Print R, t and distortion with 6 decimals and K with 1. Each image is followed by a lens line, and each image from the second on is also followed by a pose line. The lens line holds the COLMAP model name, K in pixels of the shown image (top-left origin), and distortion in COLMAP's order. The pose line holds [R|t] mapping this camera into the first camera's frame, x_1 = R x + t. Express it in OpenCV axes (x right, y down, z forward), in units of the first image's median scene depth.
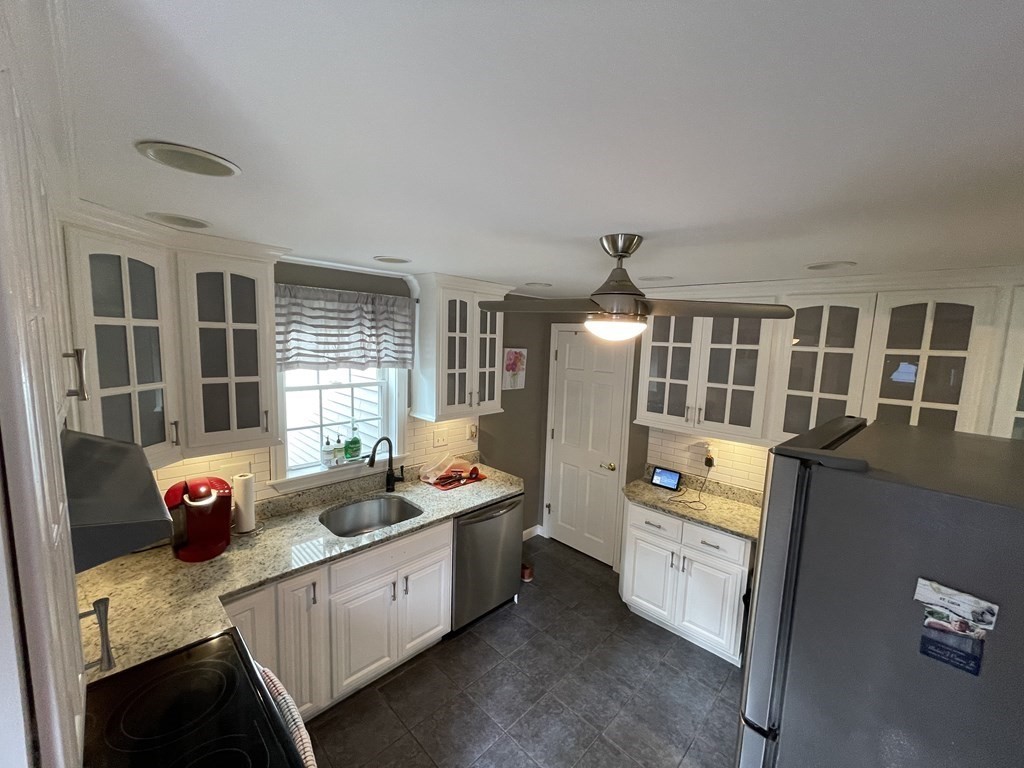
lens RADIAL K [[412.6, 0, 519.7], [0, 412.6, 390.1], [0, 0, 1]] dist [0.001637, -0.001417]
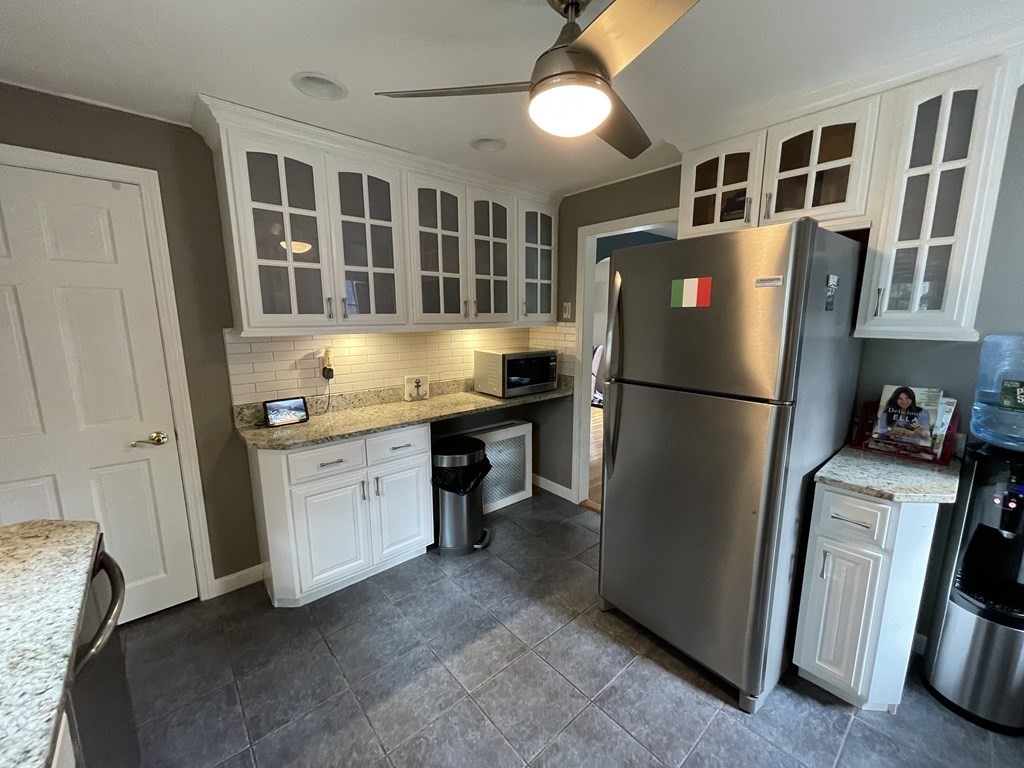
lens RADIAL K [[412.6, 0, 513.5], [0, 412.6, 386.0], [0, 0, 1]] dist [0.001637, -0.001417]
pose [[0.082736, -0.206988, 0.974839, -0.334471], [0.128379, 0.972256, 0.195544, 0.090626], [-0.988268, 0.108970, 0.107013, 0.582875]]
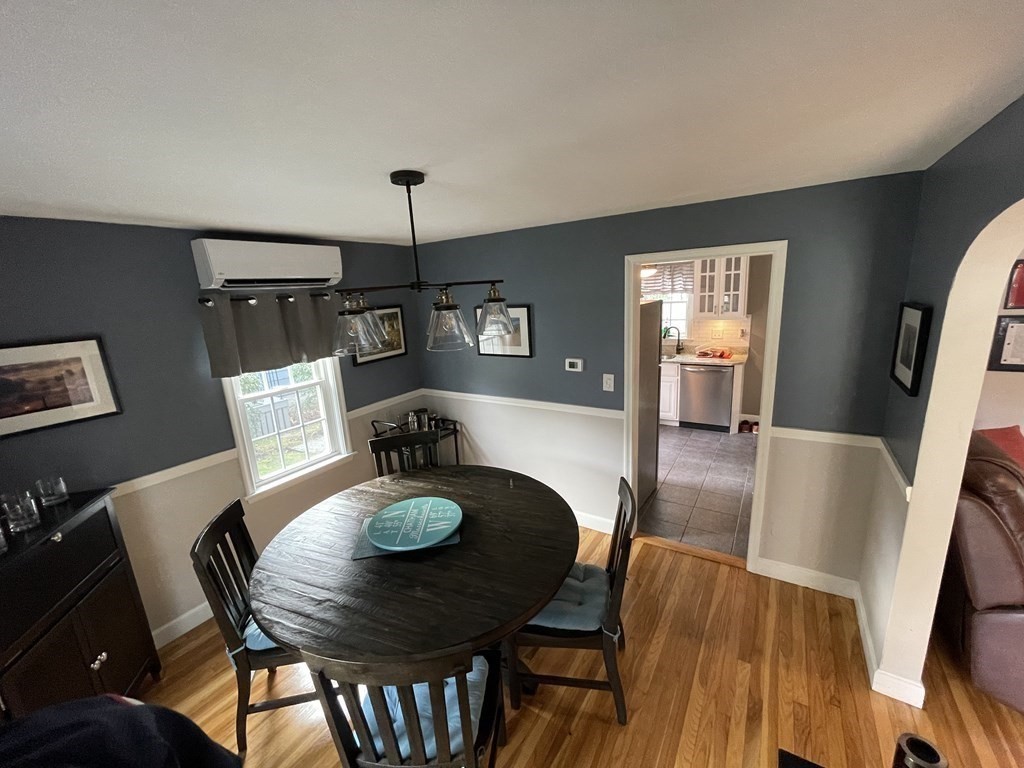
lens RADIAL K [[412.6, 0, 515.2], [0, 412.6, 386.9], [0, 0, 1]] dist [0.001637, -0.001417]
pose [[0.207676, 0.174689, -0.962473, 1.573541], [-0.058577, 0.984380, 0.166026, 0.110527], [0.976442, 0.021899, 0.214665, -0.251386]]
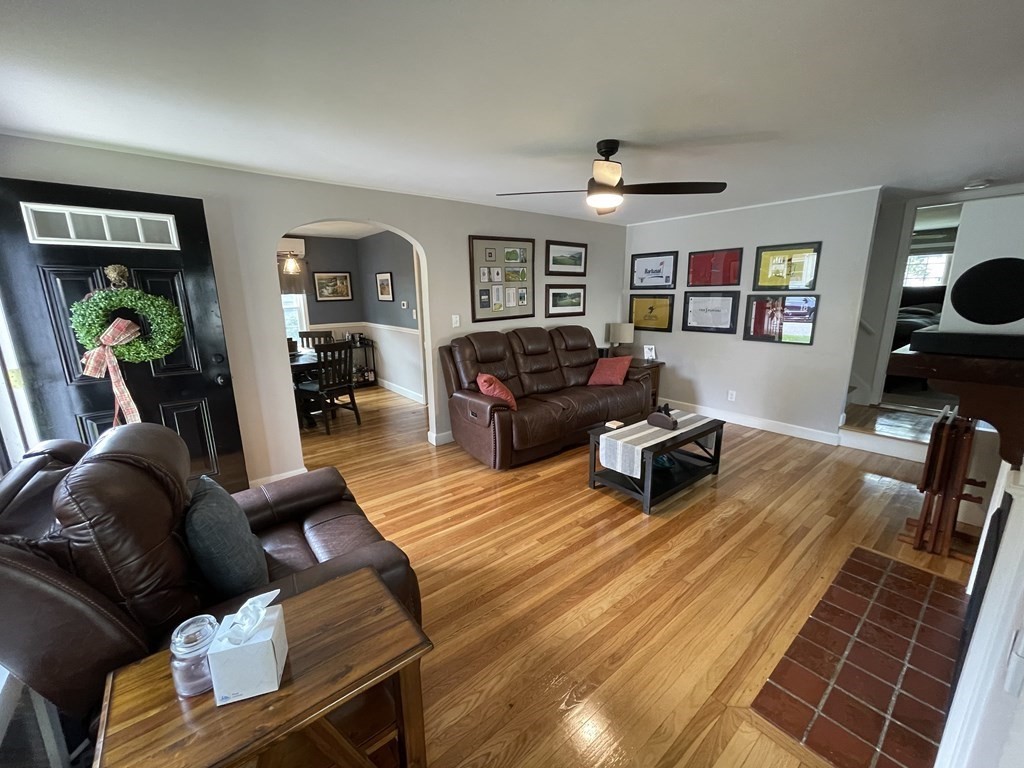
lens RADIAL K [[412.6, 0, 513.0], [0, 412.6, 386.7], [0, 0, 1]] dist [0.001637, -0.001417]
pose [[-0.109075, 0.186943, -0.976297, 2.542716], [-0.117394, 0.972861, 0.199401, 0.151905], [0.987077, 0.136361, -0.084169, 0.909573]]
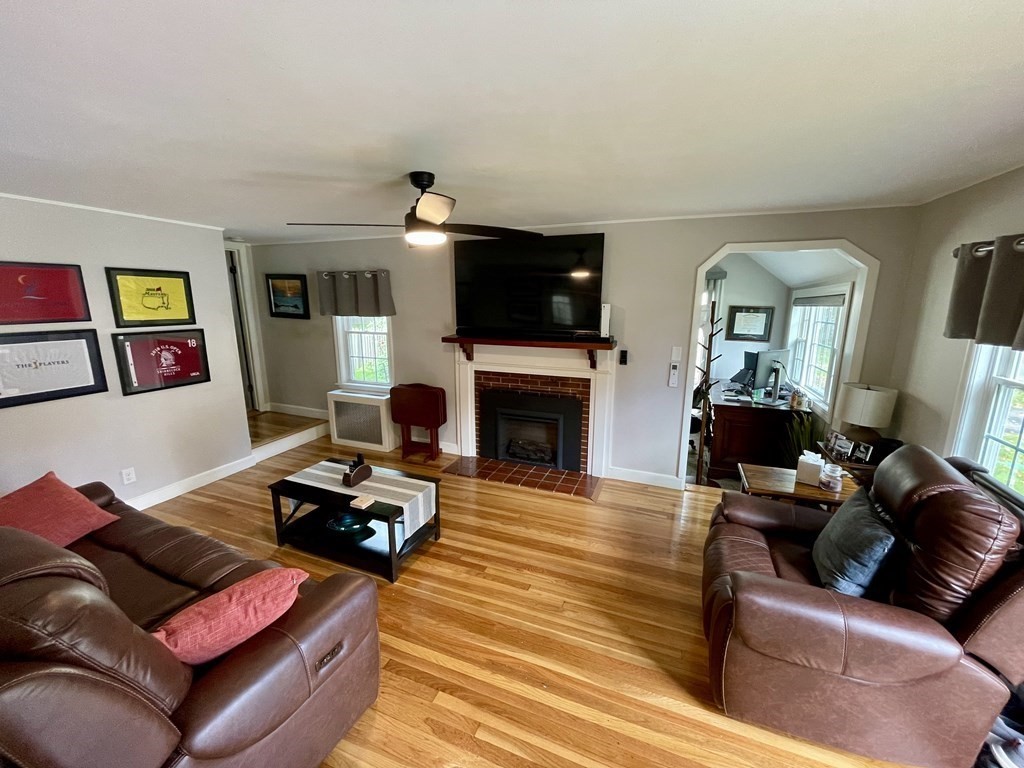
lens RADIAL K [[412.6, 0, 515.1], [0, 412.6, 388.6], [0, 0, 1]] dist [0.001637, -0.001417]
pose [[0.920100, -0.117006, 0.373800, 1.395456], [0.079805, 0.990322, 0.113552, 0.126438], [-0.383468, -0.074648, 0.920532, 0.152799]]
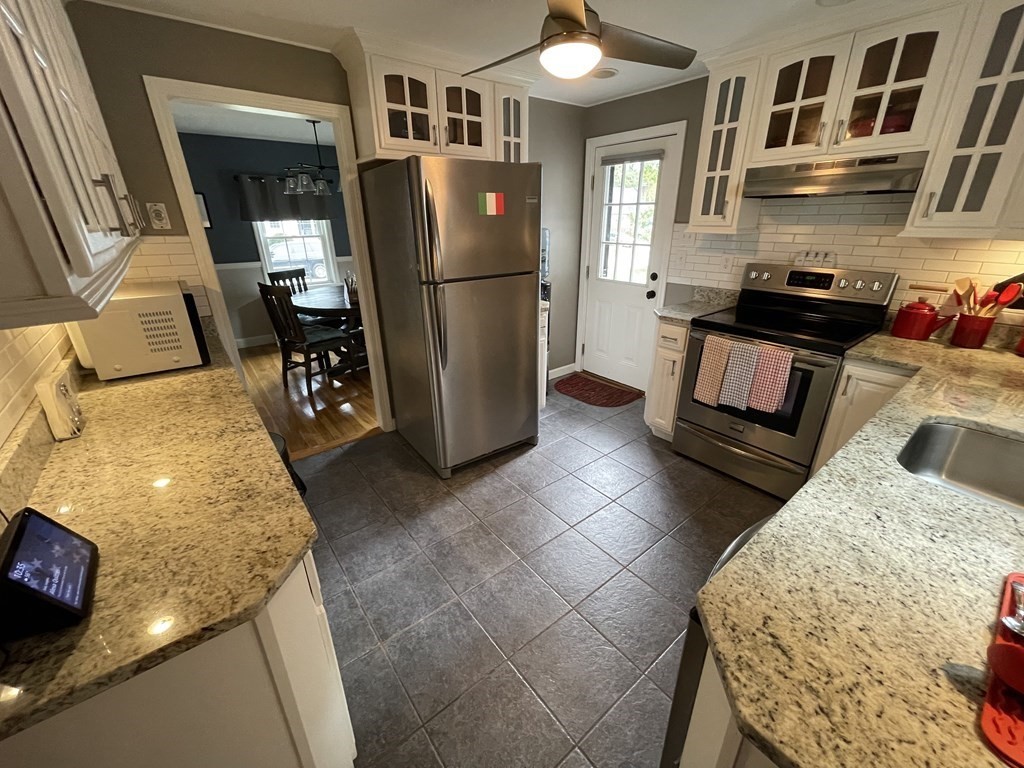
lens RADIAL K [[412.6, 0, 515.2], [0, 412.6, 386.9], [0, 0, 1]] dist [0.001637, -0.001417]
pose [[-0.991686, -0.073406, 0.105691, 0.103821], [-0.011742, 0.869526, 0.493747, 0.023101], [-0.128145, 0.488401, -0.863159, 1.229073]]
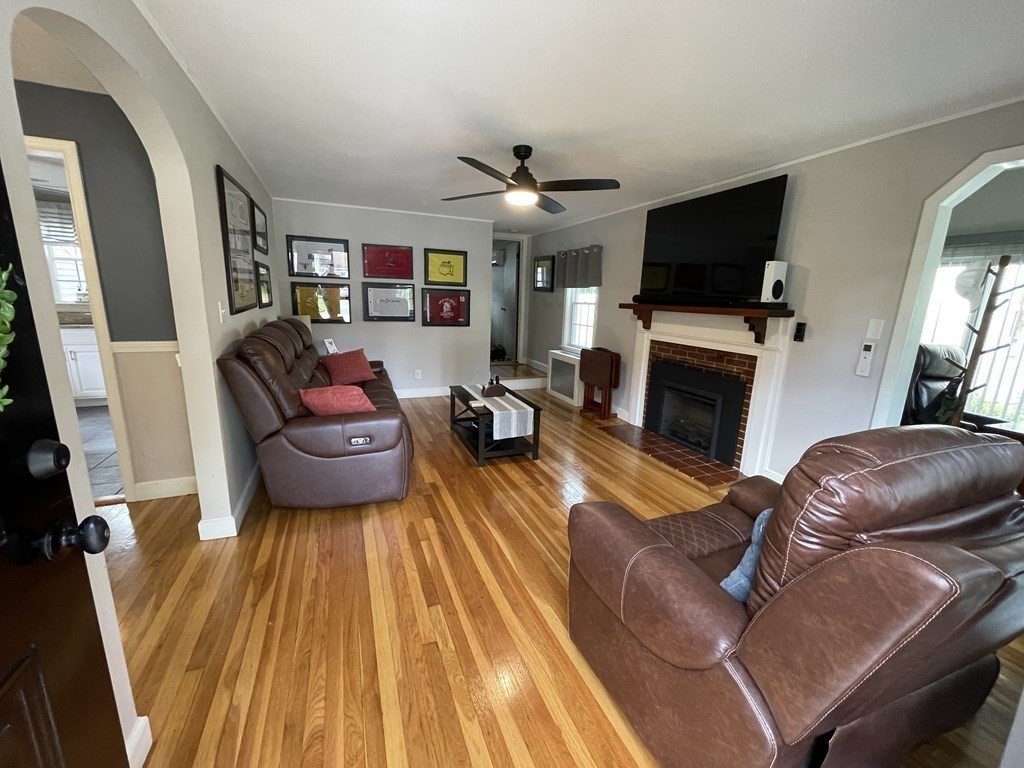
lens RADIAL K [[412.6, 0, 514.3], [0, 412.6, 386.8], [0, 0, 1]] dist [0.001637, -0.001417]
pose [[0.921577, 0.075742, -0.380735, 1.976206], [-0.047068, 0.995347, 0.084082, 0.292409], [0.385332, -0.059568, 0.920853, 0.004975]]
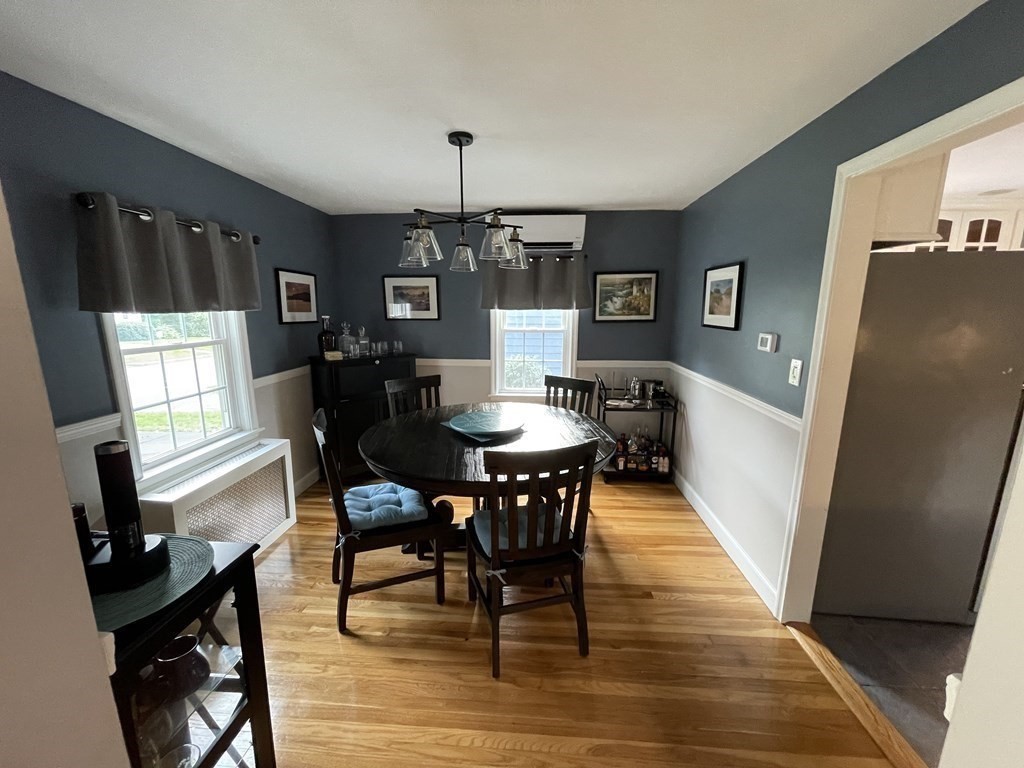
lens RADIAL K [[412.6, 0, 515.0], [0, 412.6, 386.9], [0, 0, 1]] dist [0.001637, -0.001417]
pose [[-0.756563, 0.085381, -0.648323, 1.409336], [-0.113200, 0.959371, 0.258444, 0.159926], [0.644048, 0.268919, -0.716159, 0.428625]]
